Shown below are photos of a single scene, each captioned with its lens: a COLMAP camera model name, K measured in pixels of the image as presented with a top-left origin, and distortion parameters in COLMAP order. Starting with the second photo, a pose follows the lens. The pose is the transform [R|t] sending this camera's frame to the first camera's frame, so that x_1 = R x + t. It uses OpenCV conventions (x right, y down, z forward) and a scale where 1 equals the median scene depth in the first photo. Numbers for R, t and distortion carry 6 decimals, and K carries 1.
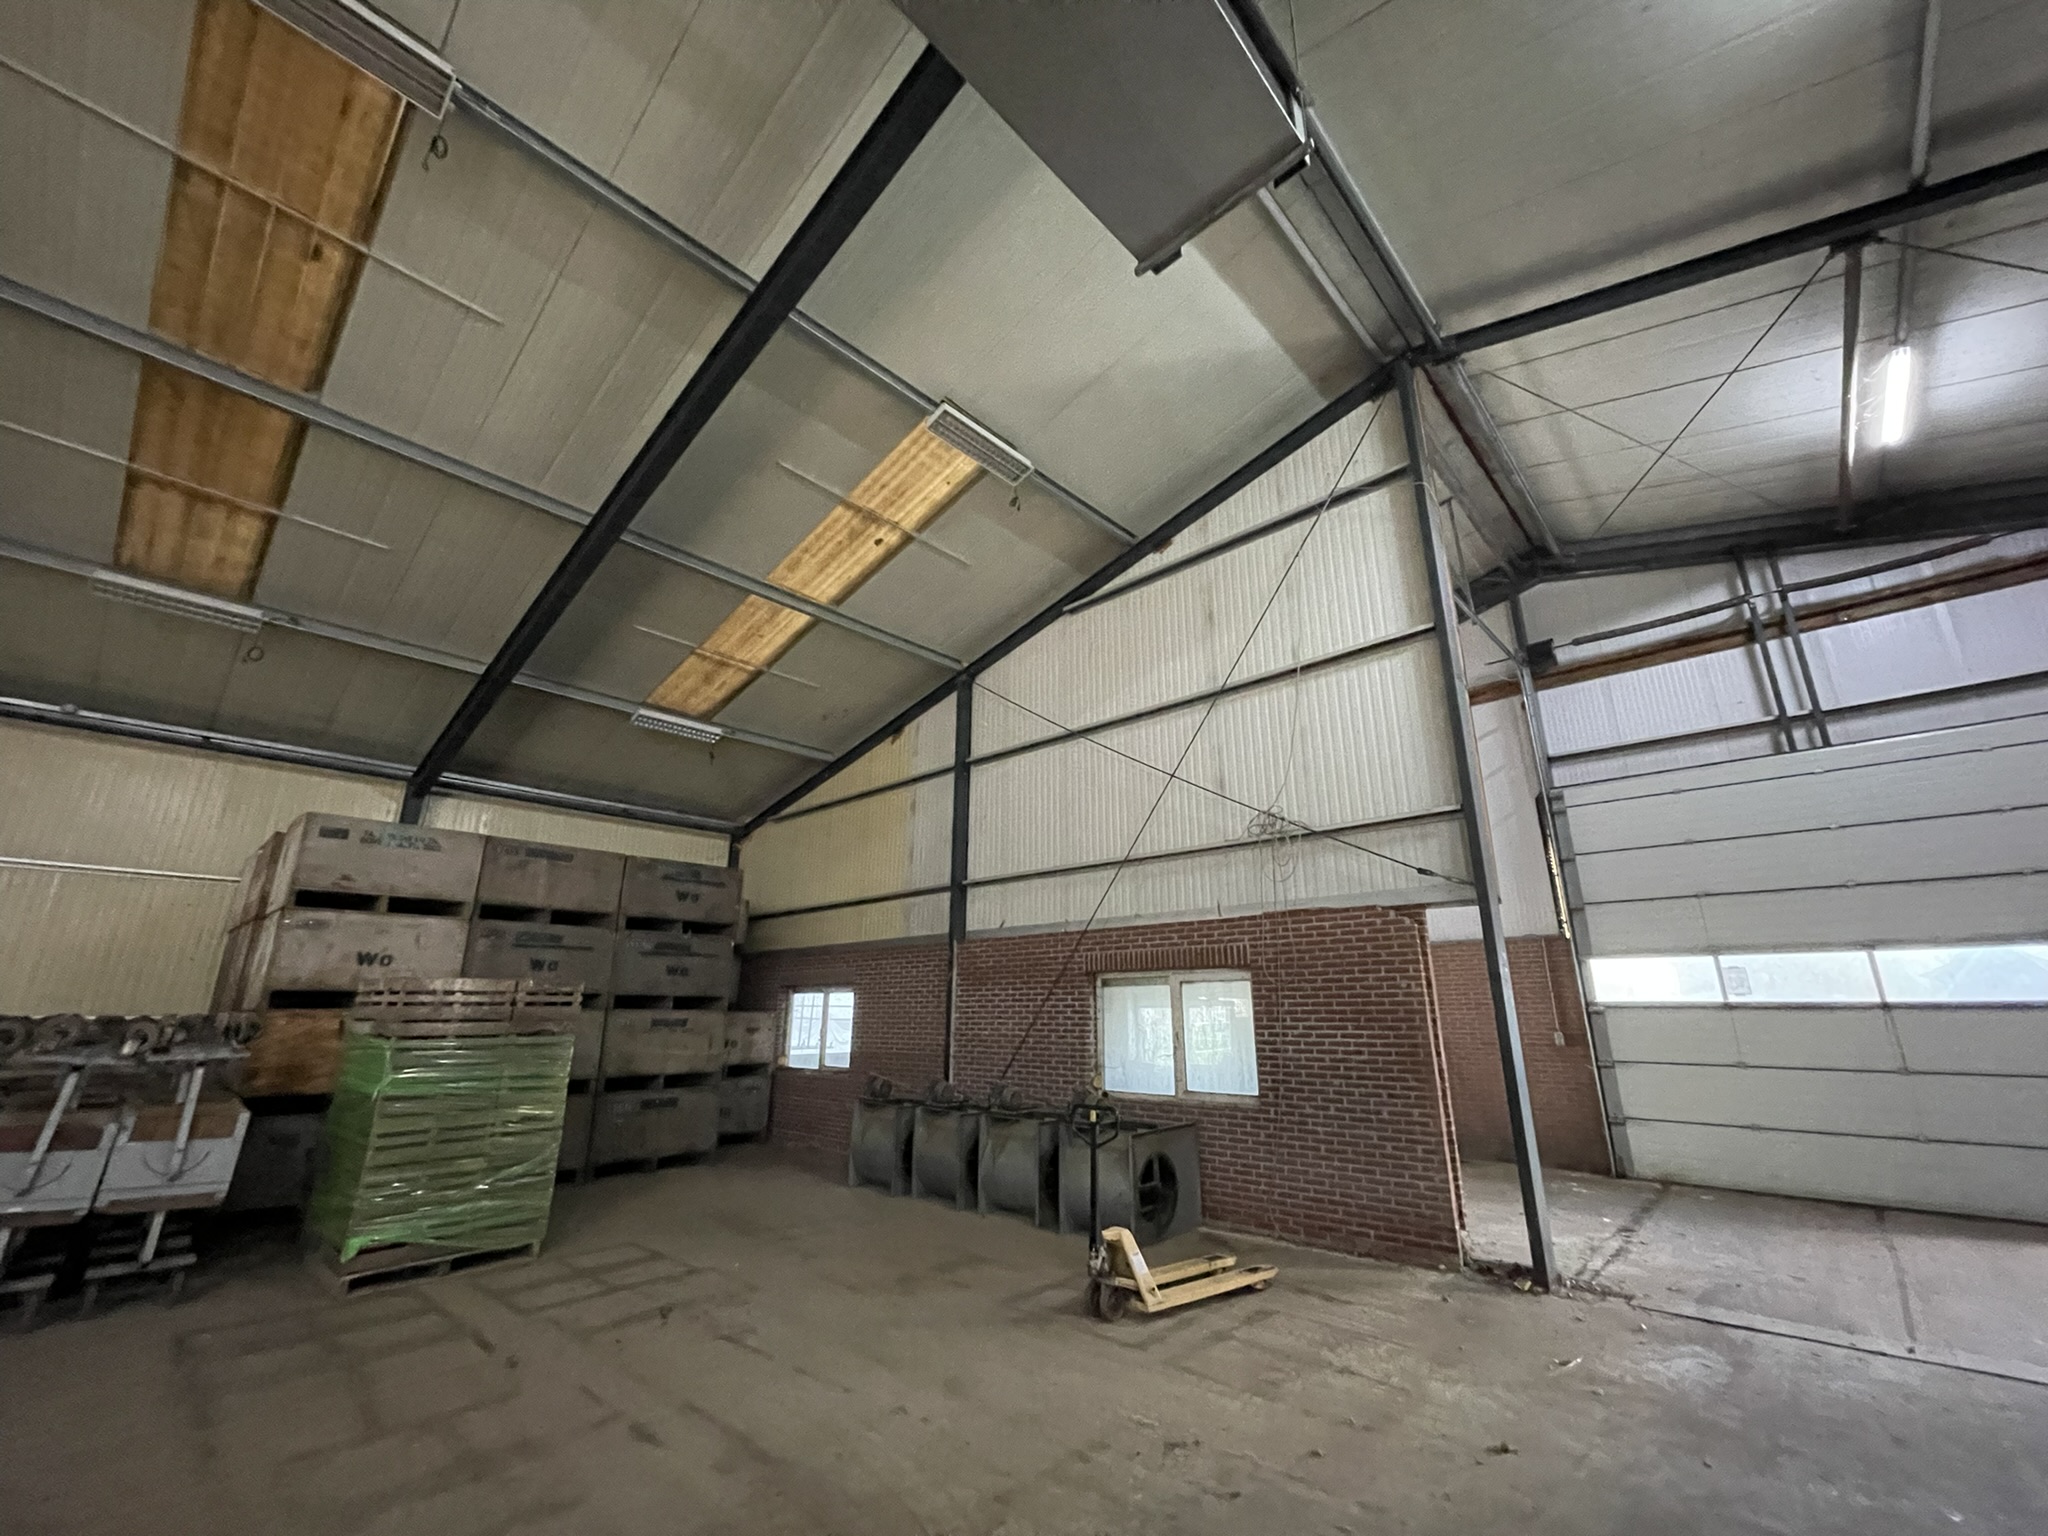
lens RADIAL K [[815.3, 0, 1024.0], [0, 815.3, 768.0], [0, 0, 1]] dist [0.000778, -0.000274]
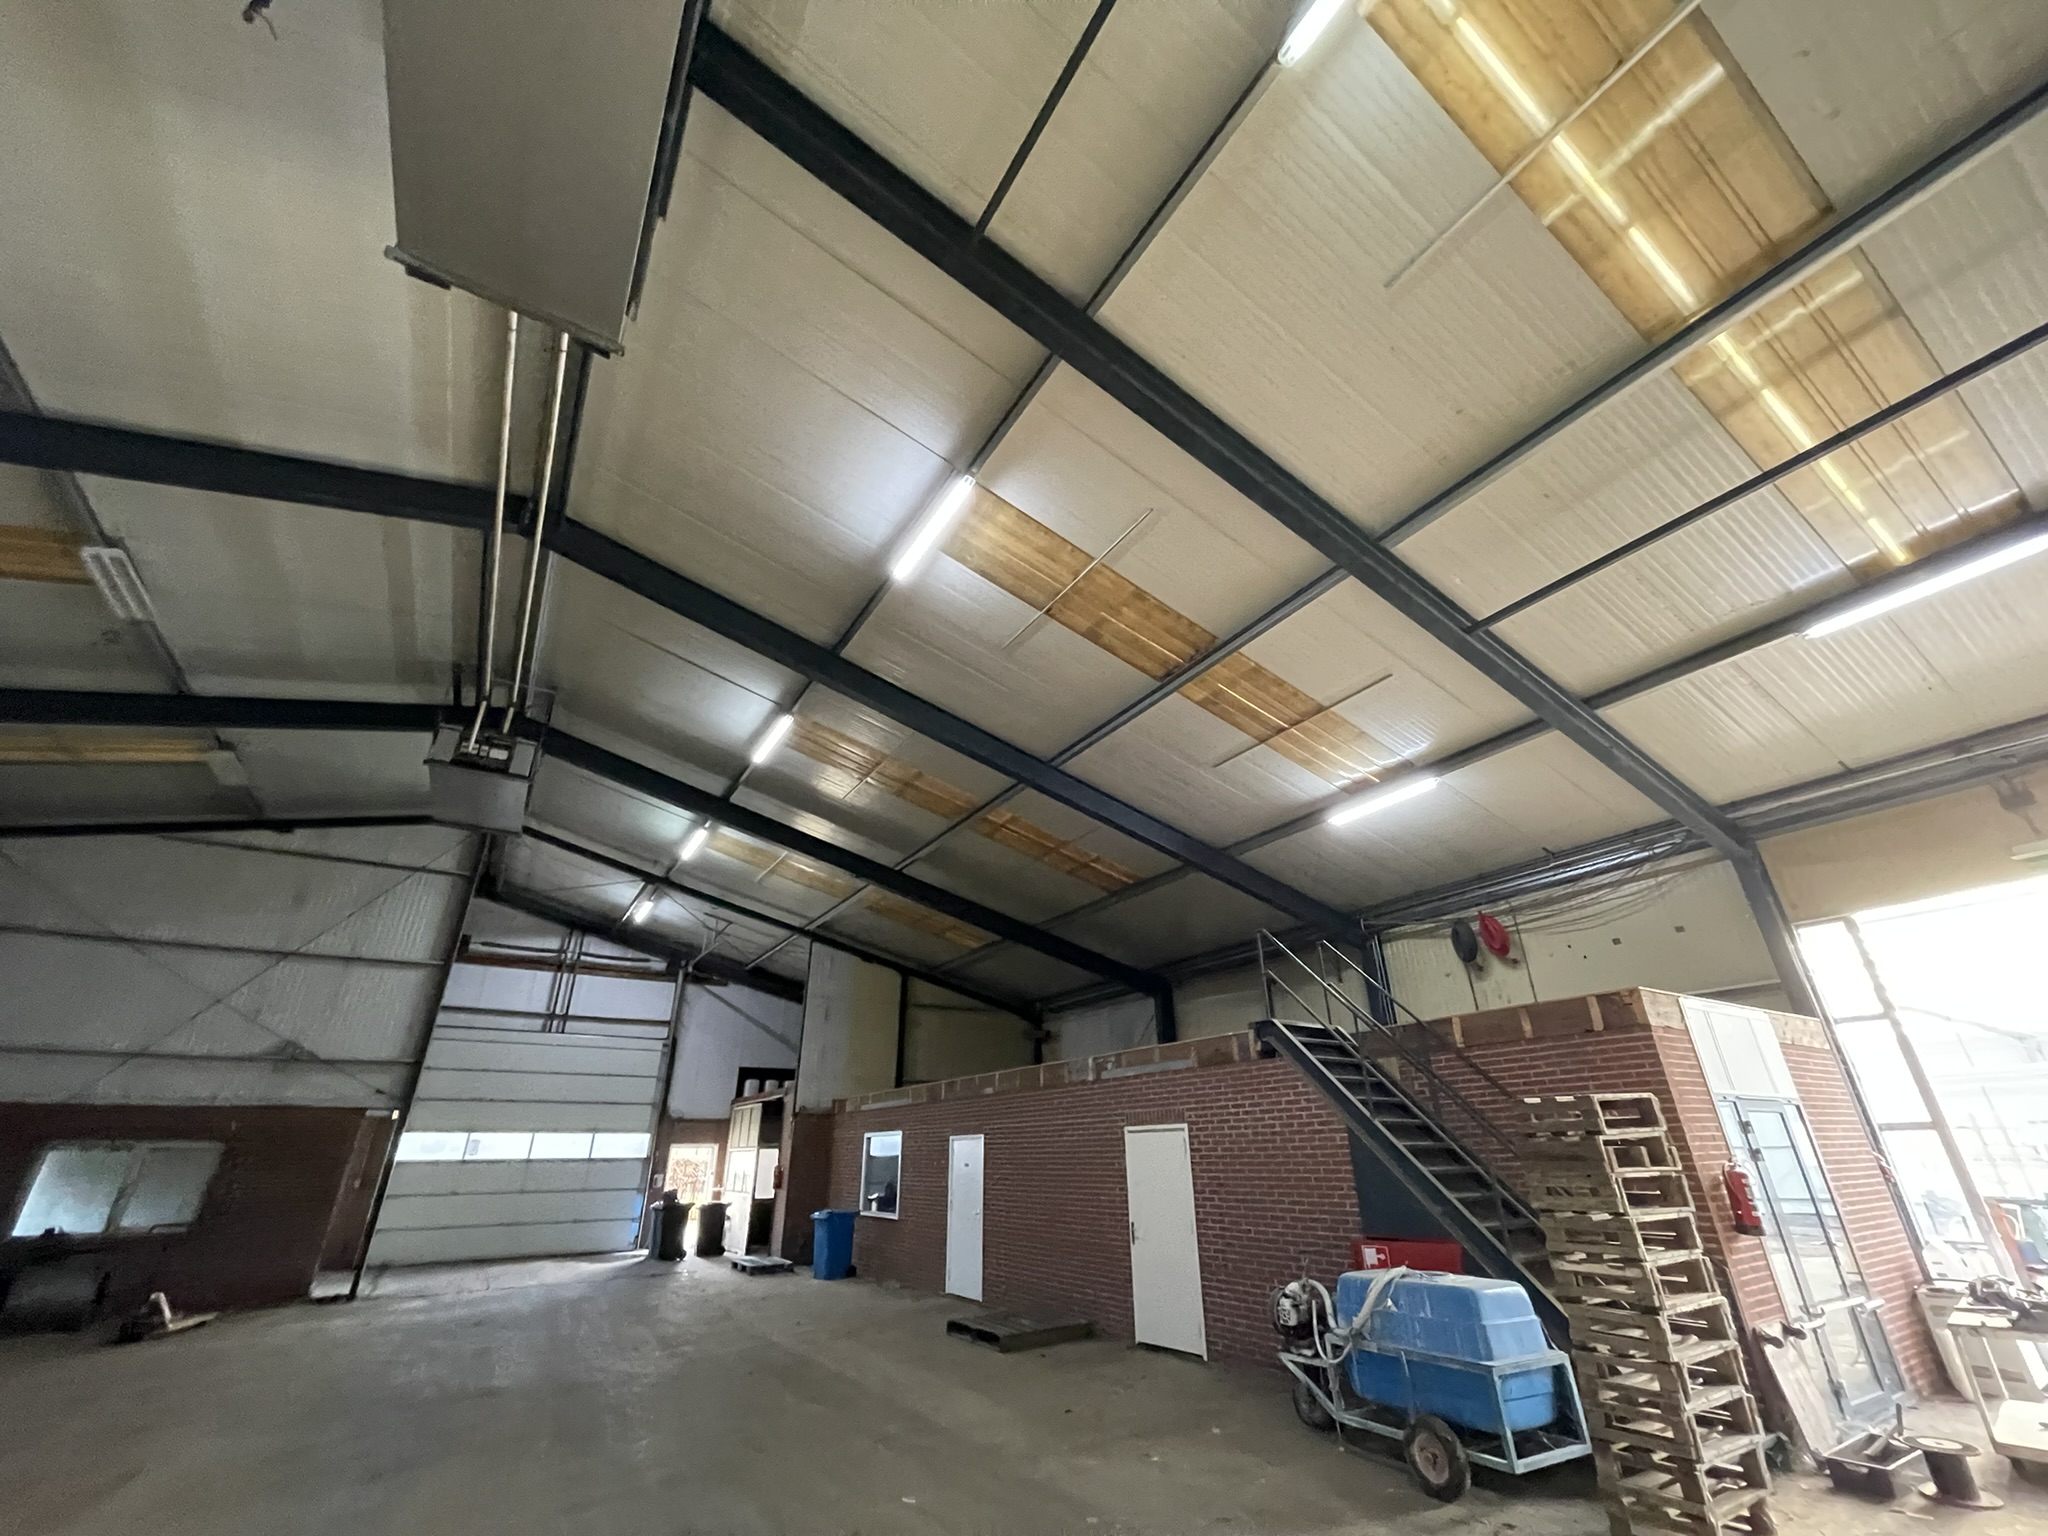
lens RADIAL K [[815.3, 0, 1024.0], [0, 815.3, 768.0], [0, 0, 1]] dist [0.000778, -0.000274]
pose [[0.255747, 0.409407, 0.875773, -0.823416], [-0.262445, 0.901282, -0.344692, -0.218869], [-0.930439, -0.141688, 0.337947, -0.718642]]
